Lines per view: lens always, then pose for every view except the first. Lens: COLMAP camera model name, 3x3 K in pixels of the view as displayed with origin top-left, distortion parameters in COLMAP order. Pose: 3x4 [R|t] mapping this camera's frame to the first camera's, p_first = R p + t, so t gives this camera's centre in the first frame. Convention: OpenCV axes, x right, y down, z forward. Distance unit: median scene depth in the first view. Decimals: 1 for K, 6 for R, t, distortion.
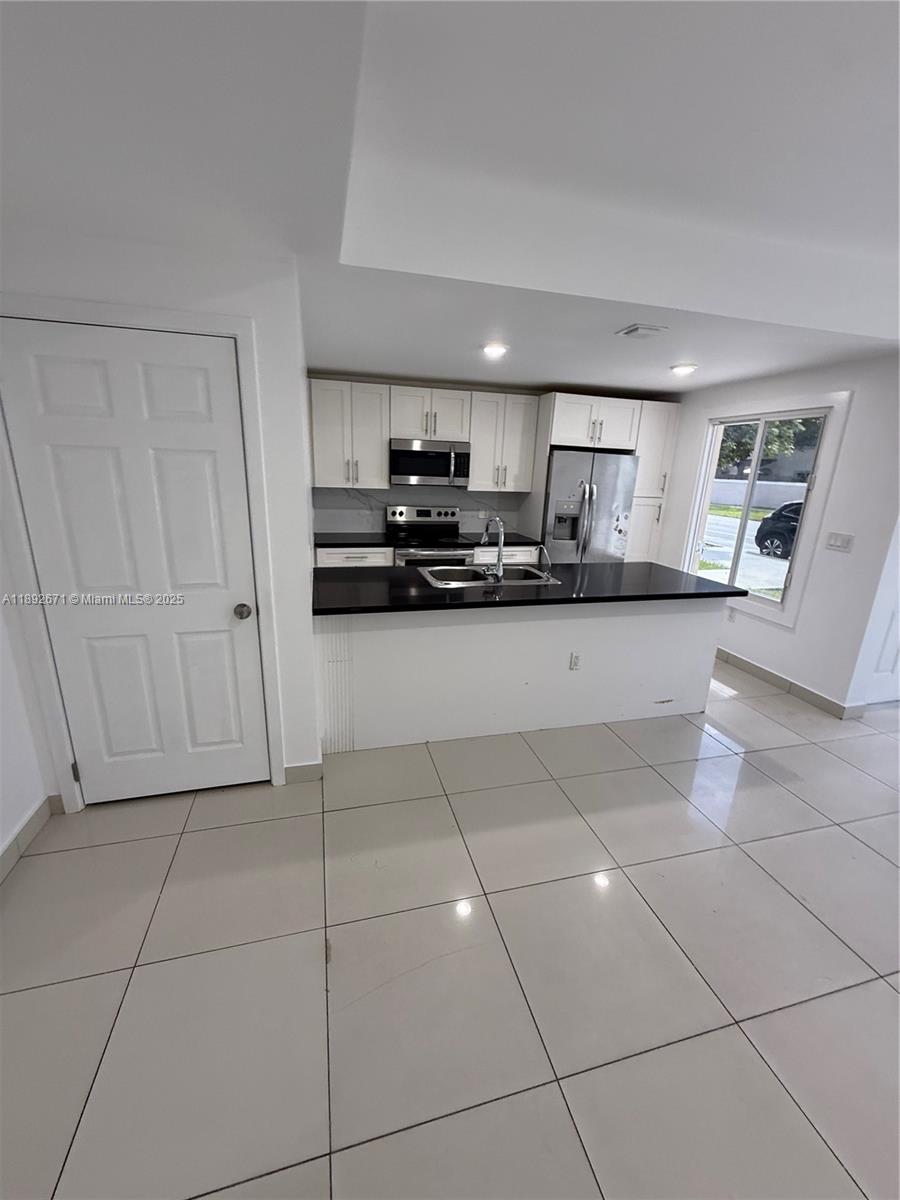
lens RADIAL K [[480.1, 0, 443.8], [0, 480.1, 600.9], [0, 0, 1]] dist [-0.001797, 0.000481]
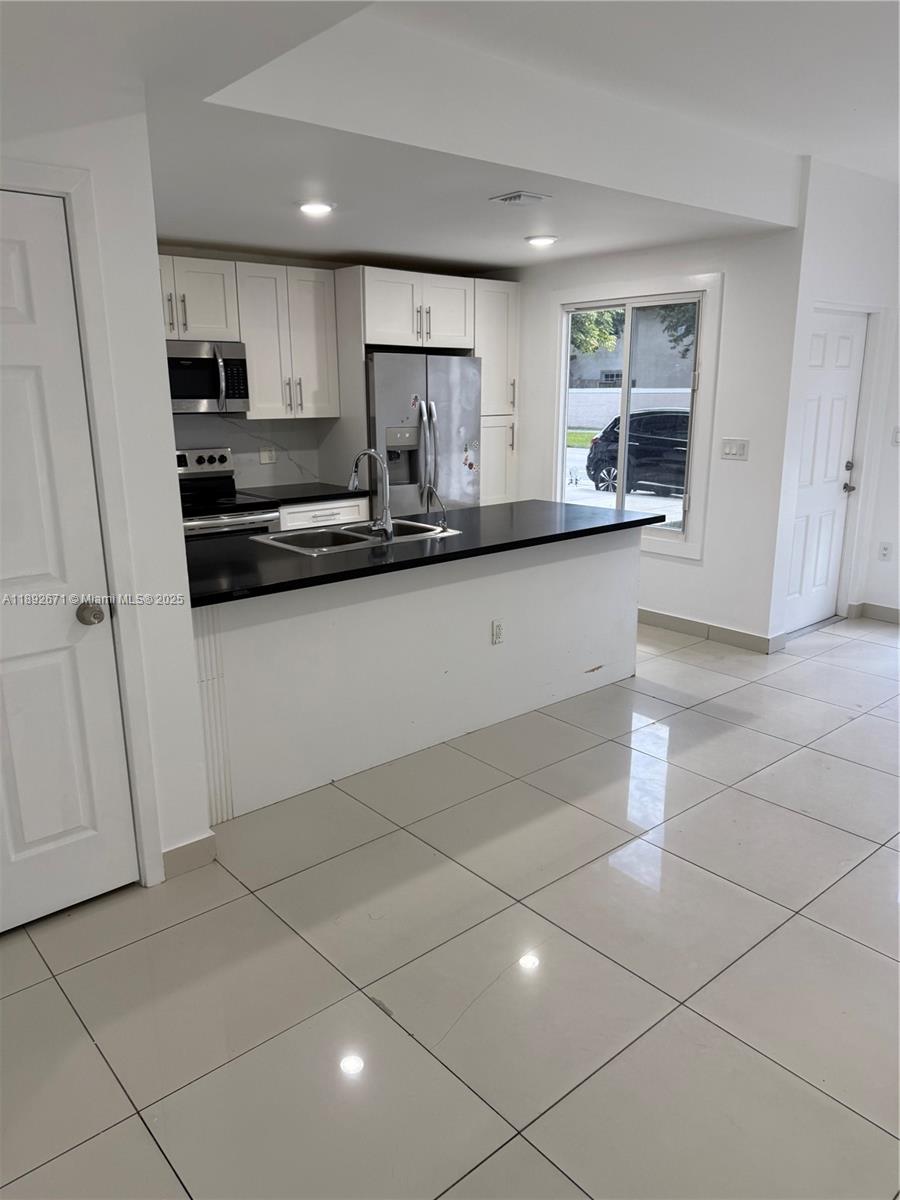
lens RADIAL K [[854.0, 0, 455.9], [0, 854.0, 602.3], [0, 0, 1]] dist [0.081928, -0.115770]
pose [[0.893203, -0.148657, 0.424368, -0.228975], [0.157104, 0.987464, 0.015240, 0.032956], [-0.421314, 0.053057, 0.905361, -0.122906]]
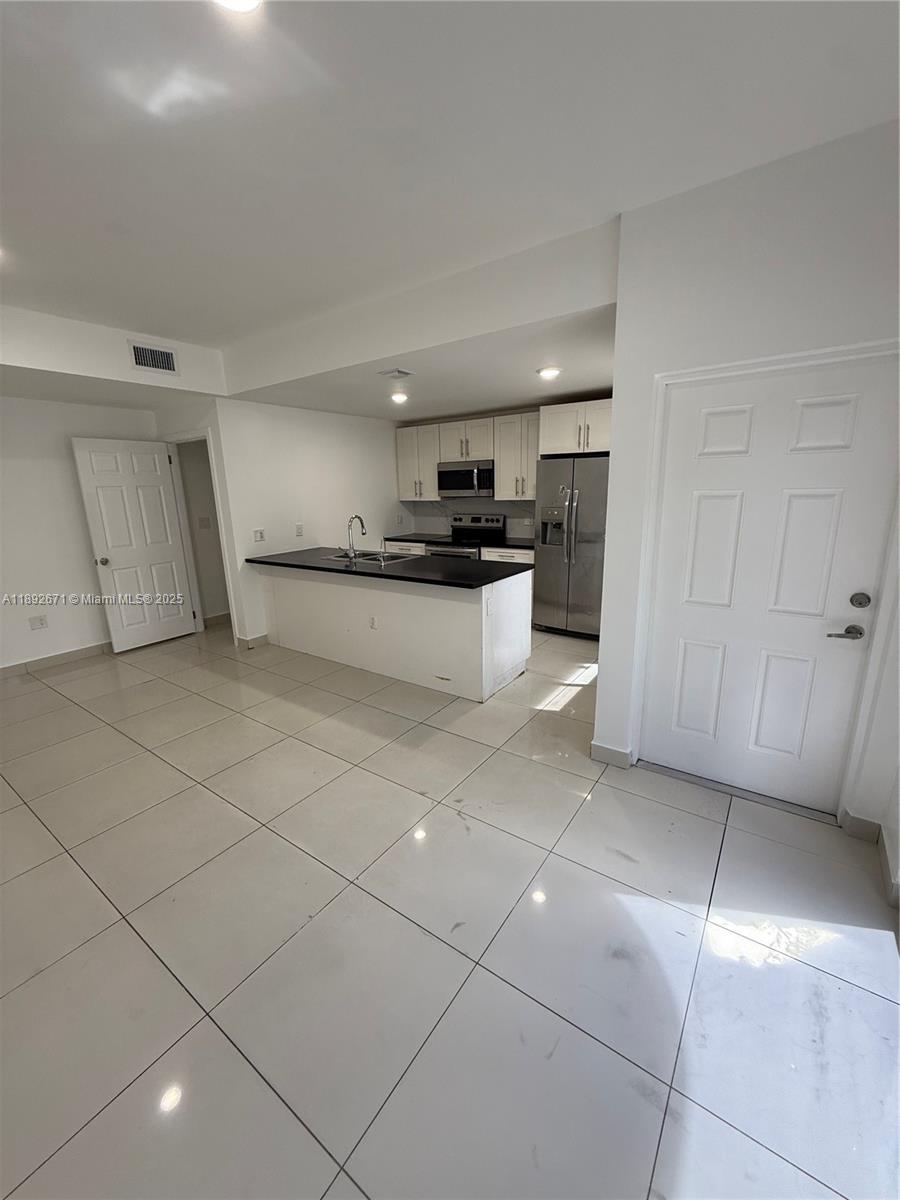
lens RADIAL K [[480.1, 0, 442.9], [0, 480.1, 600.2], [0, 0, 1]] dist [-0.001797, 0.000481]
pose [[0.634047, 0.128762, -0.762499, 0.937091], [-0.163224, 0.986108, 0.030795, -0.004420], [0.755872, 0.104933, 0.646256, 0.181461]]
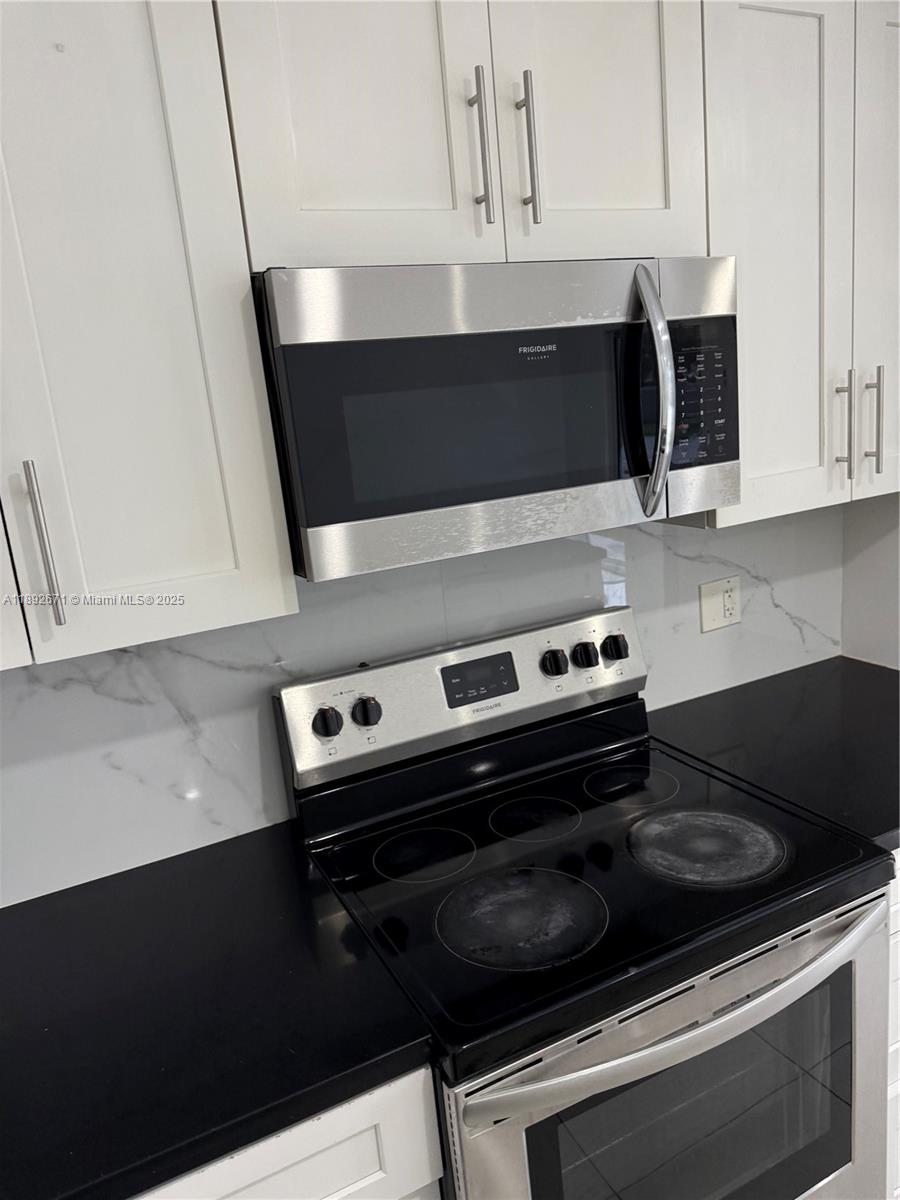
lens RADIAL K [[854.0, 0, 432.2], [0, 854.0, 599.5], [0, 0, 1]] dist [0.081928, -0.115770]
pose [[0.971012, -0.174446, 0.163412, -0.116809], [0.182286, 0.982652, -0.034157, -0.221850], [-0.154618, 0.062955, 0.985966, 0.733715]]
